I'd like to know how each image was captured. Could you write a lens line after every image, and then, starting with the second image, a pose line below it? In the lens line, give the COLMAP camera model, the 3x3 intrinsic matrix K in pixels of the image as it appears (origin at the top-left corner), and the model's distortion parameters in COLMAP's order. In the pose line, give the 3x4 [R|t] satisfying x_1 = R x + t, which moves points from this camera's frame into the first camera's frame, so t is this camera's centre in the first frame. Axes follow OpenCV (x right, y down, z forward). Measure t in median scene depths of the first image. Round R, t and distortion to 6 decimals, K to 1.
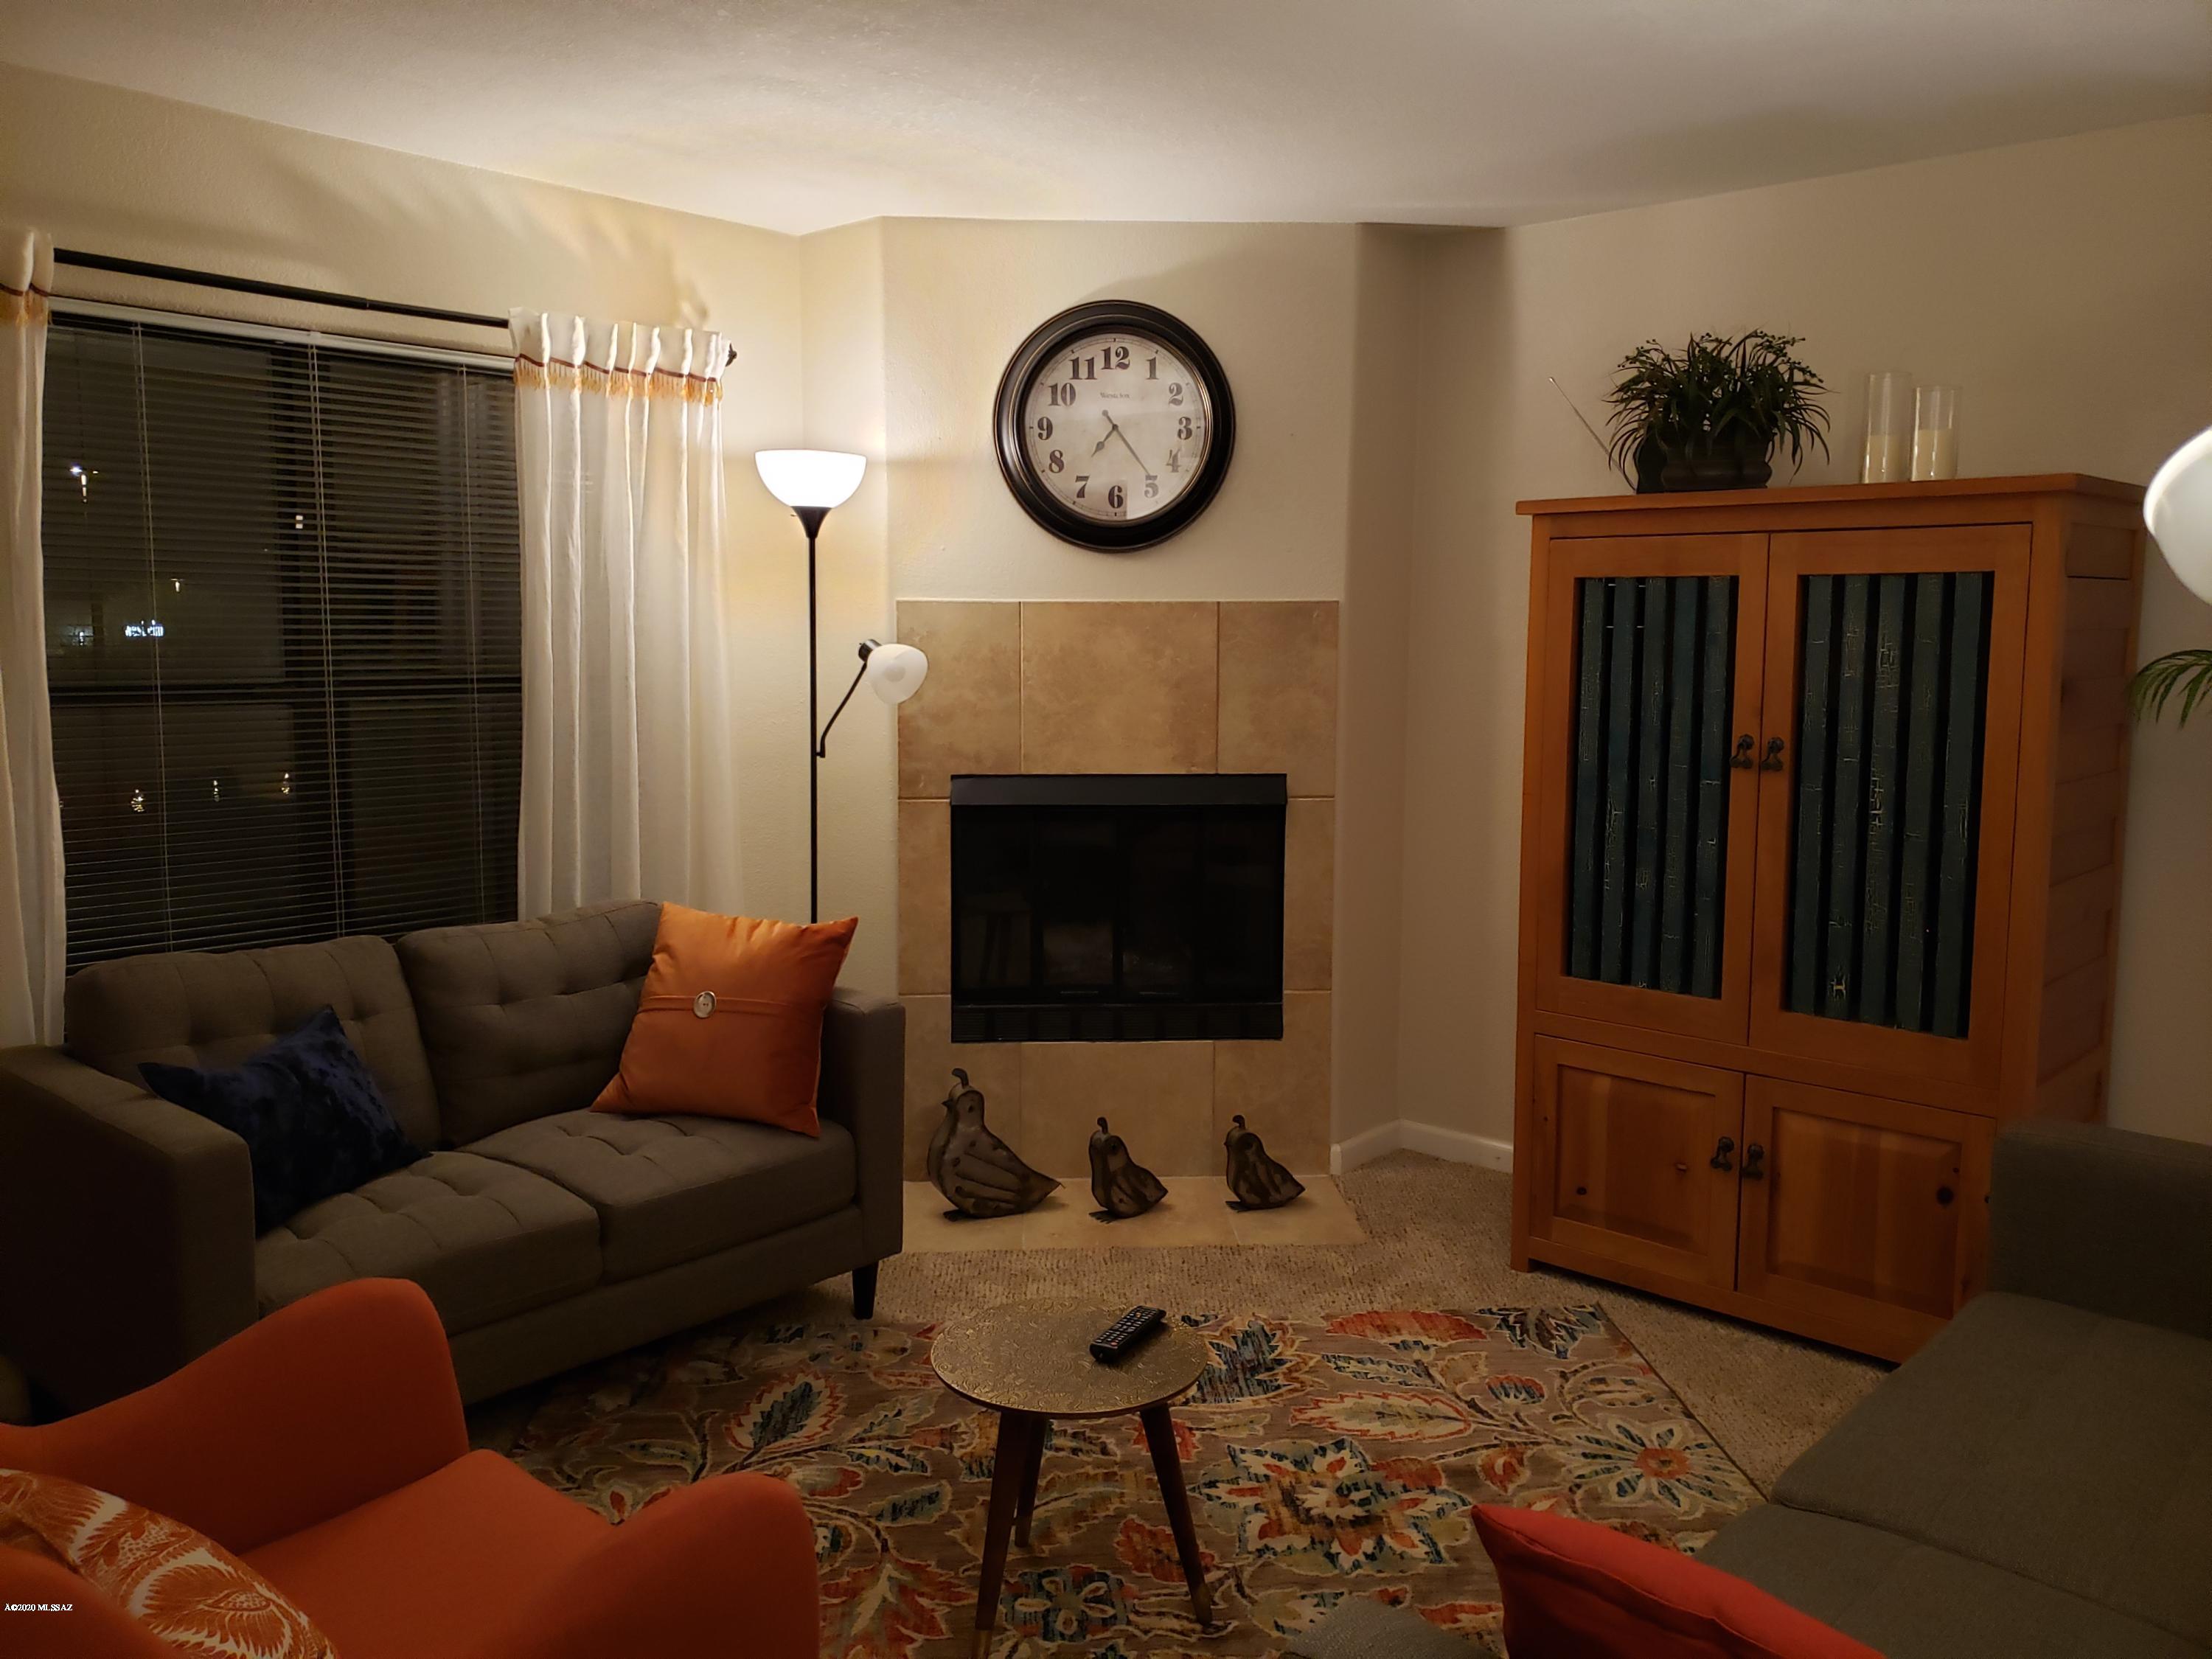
lens RADIAL K [[1755.3, 0, 1103.8], [0, 1755.3, 785.1], [0, 0, 1]] dist [-0.001743, 0.005057]
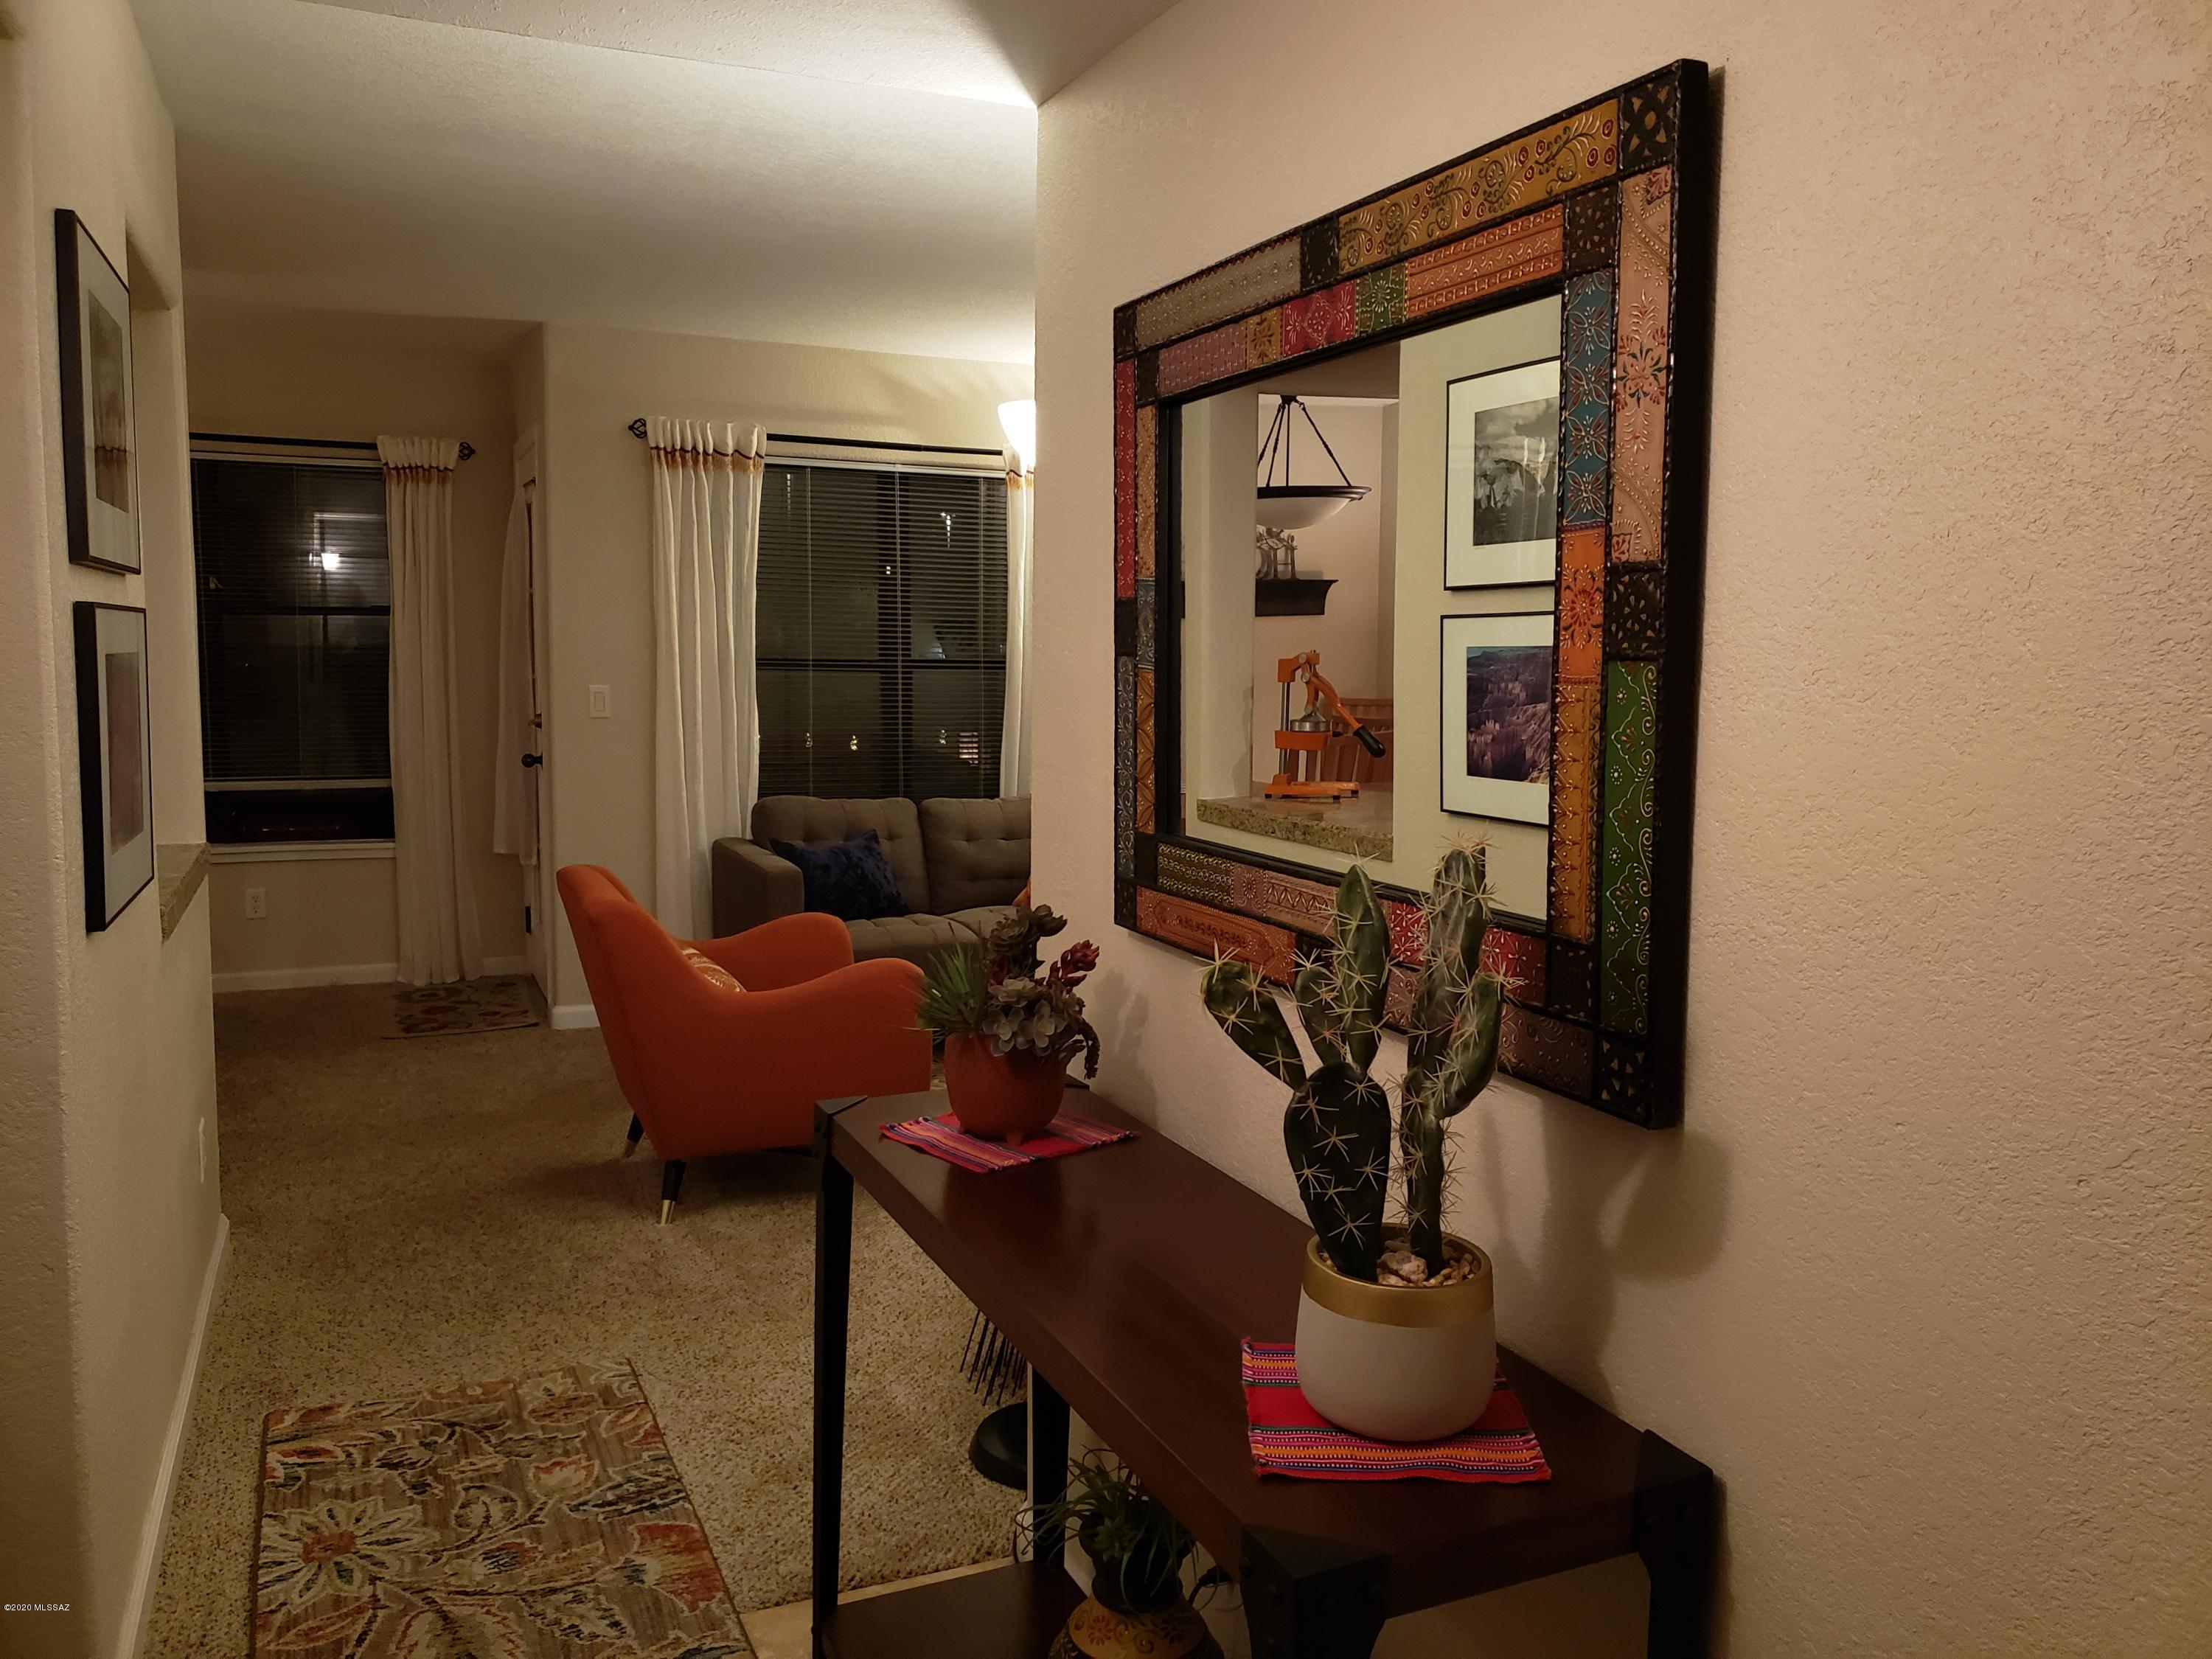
lens RADIAL K [[1696.9, 0, 1106.0], [0, 1696.9, 829.5], [0, 0, 1]] dist [-0.000179, -0.299008]
pose [[0.906420, 0.049893, -0.419421, 0.512485], [-0.044410, 0.998752, 0.022833, 0.068953], [0.420037, -0.002069, 0.907505, -0.508832]]
